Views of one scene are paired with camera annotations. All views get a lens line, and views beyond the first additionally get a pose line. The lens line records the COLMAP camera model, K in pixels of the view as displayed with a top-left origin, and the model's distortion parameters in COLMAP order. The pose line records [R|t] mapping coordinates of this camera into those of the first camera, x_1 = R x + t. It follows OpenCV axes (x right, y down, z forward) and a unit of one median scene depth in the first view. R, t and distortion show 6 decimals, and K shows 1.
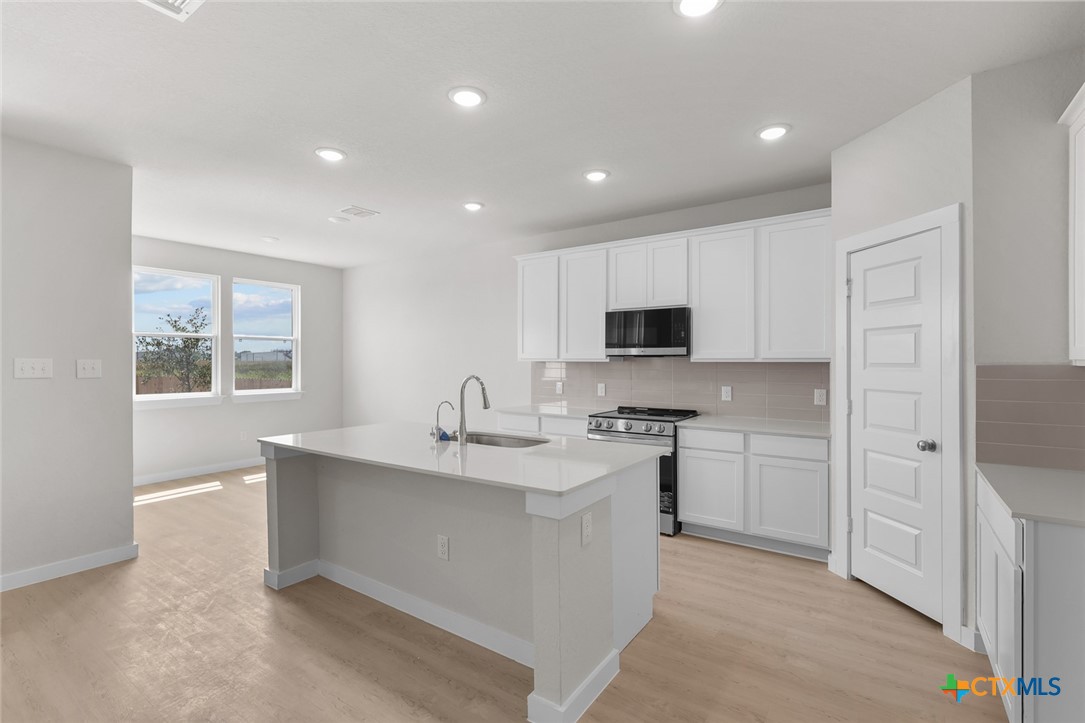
lens RADIAL K [[500.9, 0, 539.6], [0, 500.9, 362.4], [0, 0, 1]] dist [-0.001701, 0.001369]
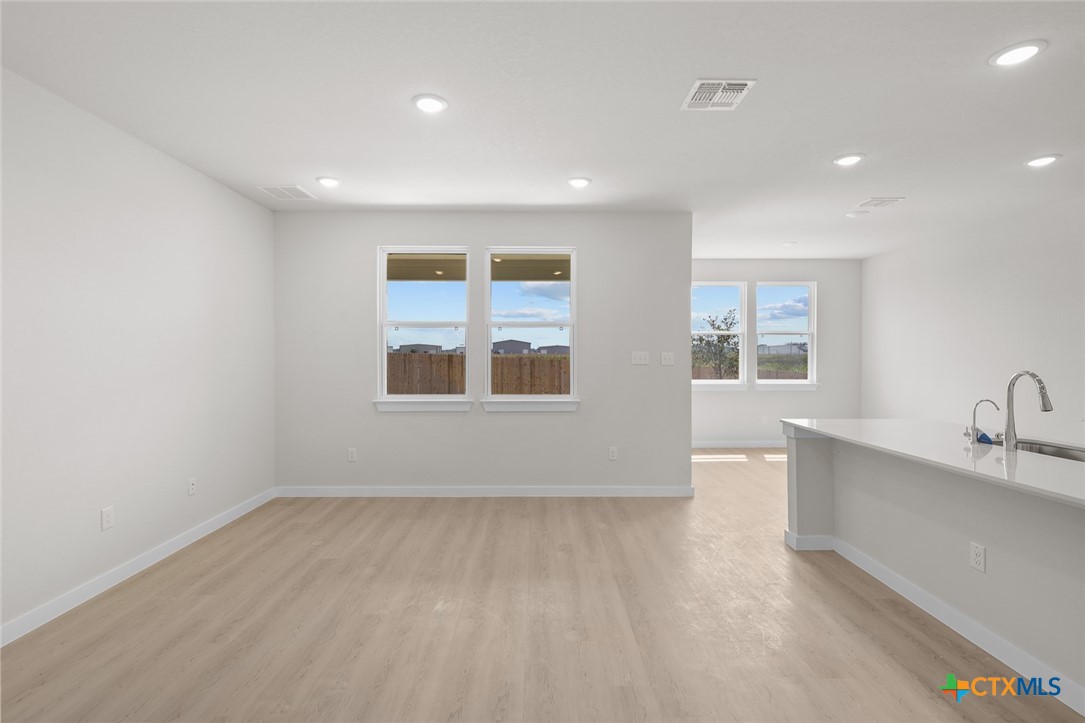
lens RADIAL K [[500.9, 0, 541.7], [0, 500.9, 355.3], [0, 0, 1]] dist [-0.001701, 0.001369]
pose [[0.586027, 0.005709, -0.810271, 0.067953], [-0.006028, 0.999978, 0.002686, 0.001389], [0.810269, 0.003310, 0.586049, -0.157239]]
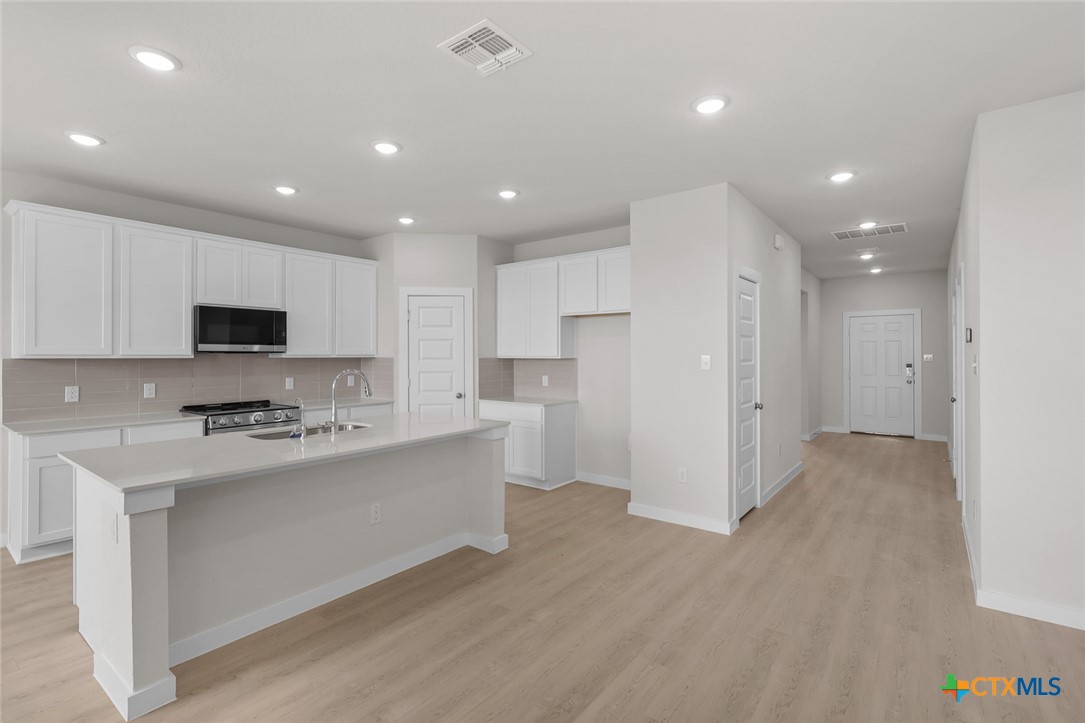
lens RADIAL K [[500.9, 0, 538.8], [0, 500.9, 355.8], [0, 0, 1]] dist [-0.001701, 0.001369]
pose [[0.043274, -0.000661, 0.999063, -1.140328], [0.005830, 0.999983, 0.000409, -0.003377], [-0.999046, 0.005806, 0.043278, 0.468411]]
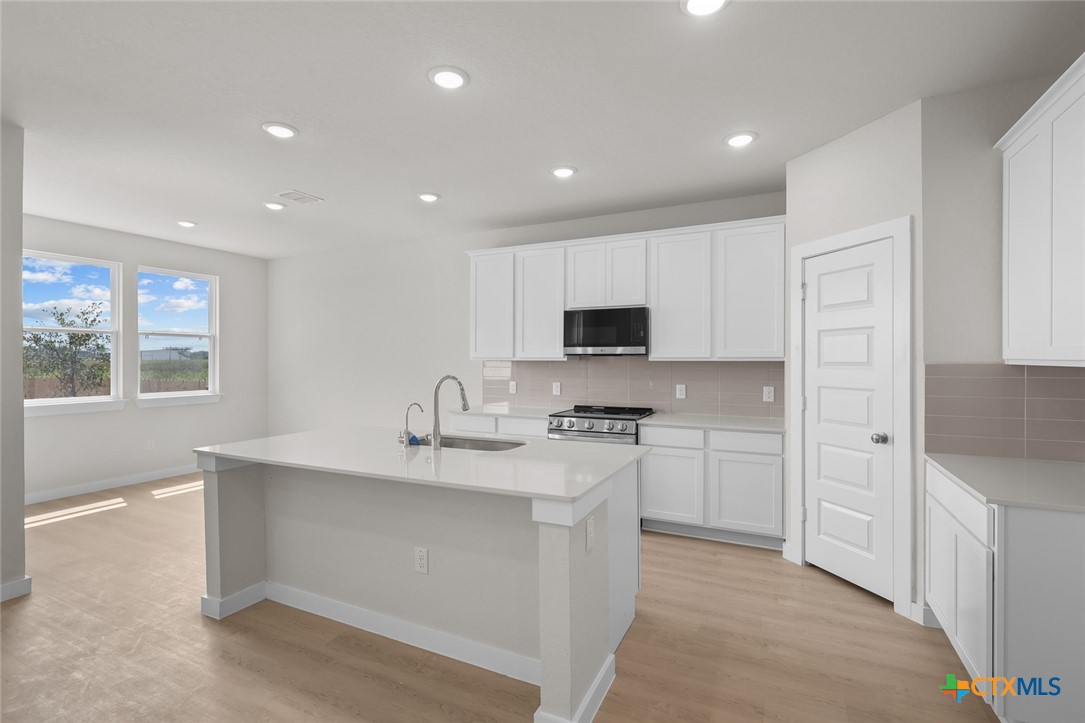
lens RADIAL K [[500.9, 0, 542.9], [0, 500.9, 361.5], [0, 0, 1]] dist [-0.001701, 0.001369]
pose [[0.987435, -0.000479, 0.158024, -0.097344], [0.000329, 0.999999, 0.000976, -0.000948], [-0.158024, -0.000912, 0.987435, 0.038550]]
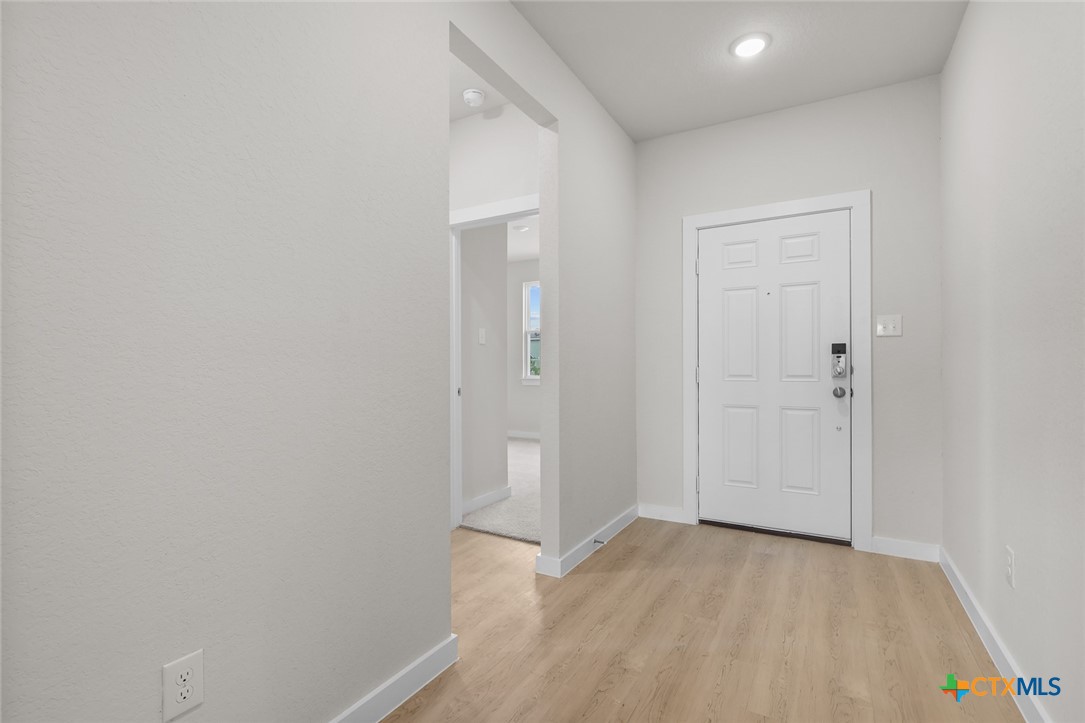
lens RADIAL K [[500.9, 0, 546.0], [0, 500.9, 366.3], [0, 0, 1]] dist [-0.001701, 0.001369]
pose [[-0.101069, -0.007394, 0.994852, 0.671094], [0.005560, 0.999953, 0.007997, 0.082881], [-0.994864, 0.006339, -0.101023, -0.703649]]
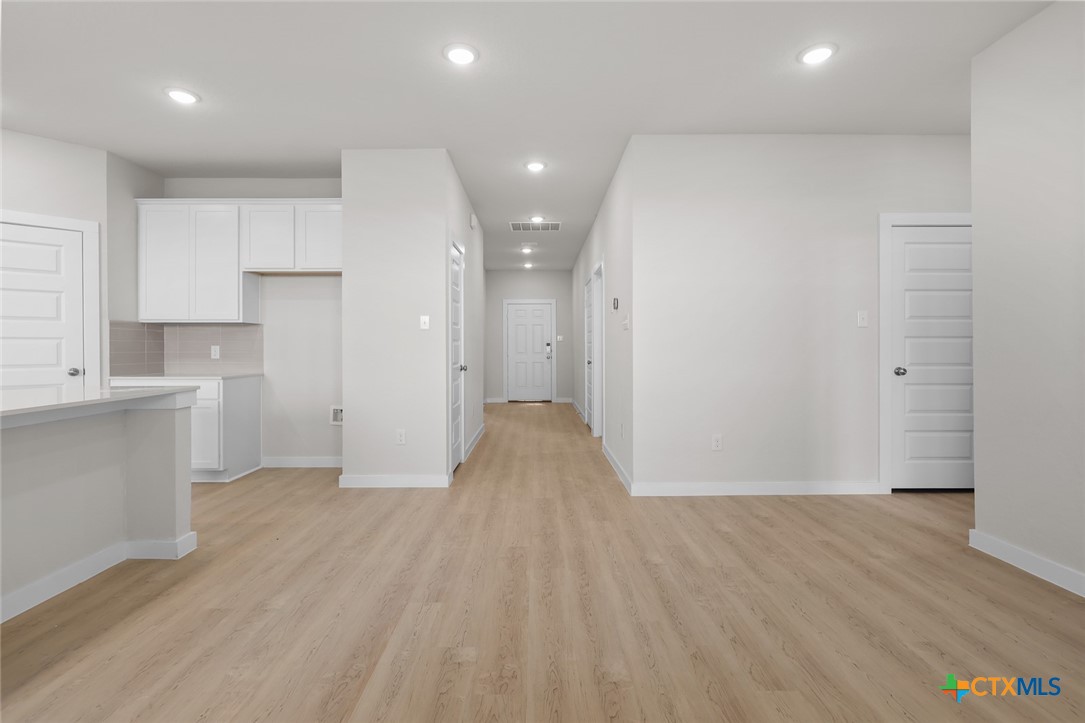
lens RADIAL K [[500.9, 0, 538.7], [0, 500.9, 348.8], [0, 0, 1]] dist [-0.001701, 0.001369]
pose [[-0.583762, 0.004450, 0.811912, -1.069869], [0.007651, 0.999971, 0.000020, 0.088715], [-0.811889, 0.006223, -0.583779, 0.617116]]
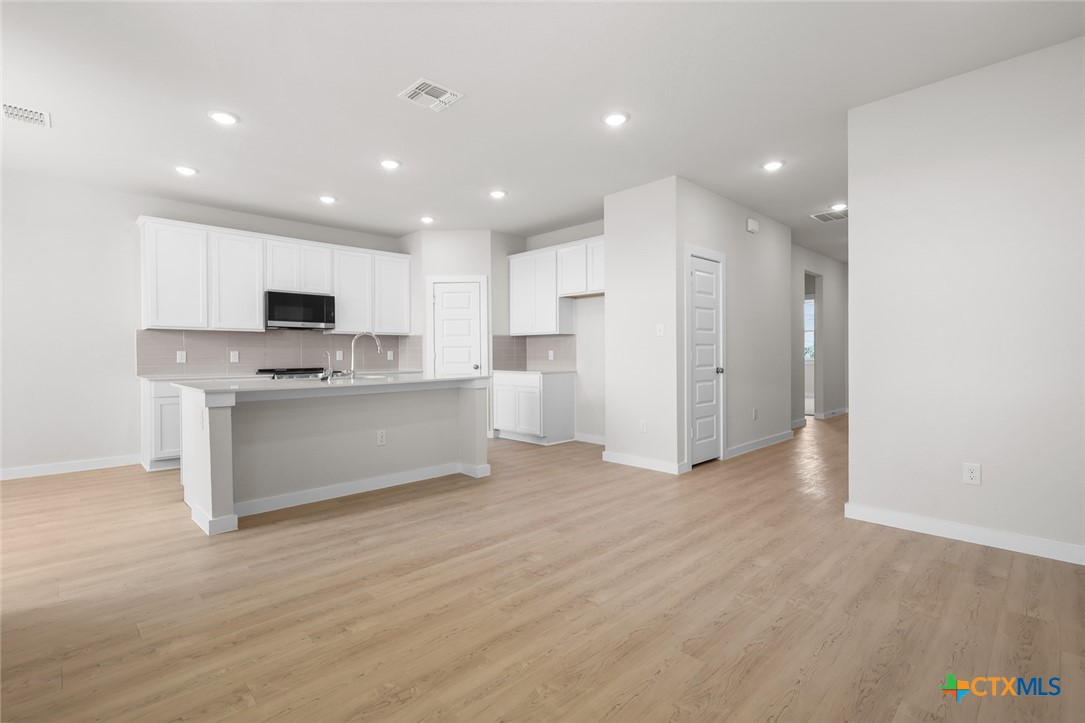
lens RADIAL K [[500.9, 0, 541.9], [0, 500.9, 361.4], [0, 0, 1]] dist [-0.001701, 0.001369]
pose [[0.179128, -0.014425, 0.983720, -1.398658], [0.008563, 0.999877, 0.013102, 0.090157], [-0.983788, 0.006077, 0.179230, 0.175260]]
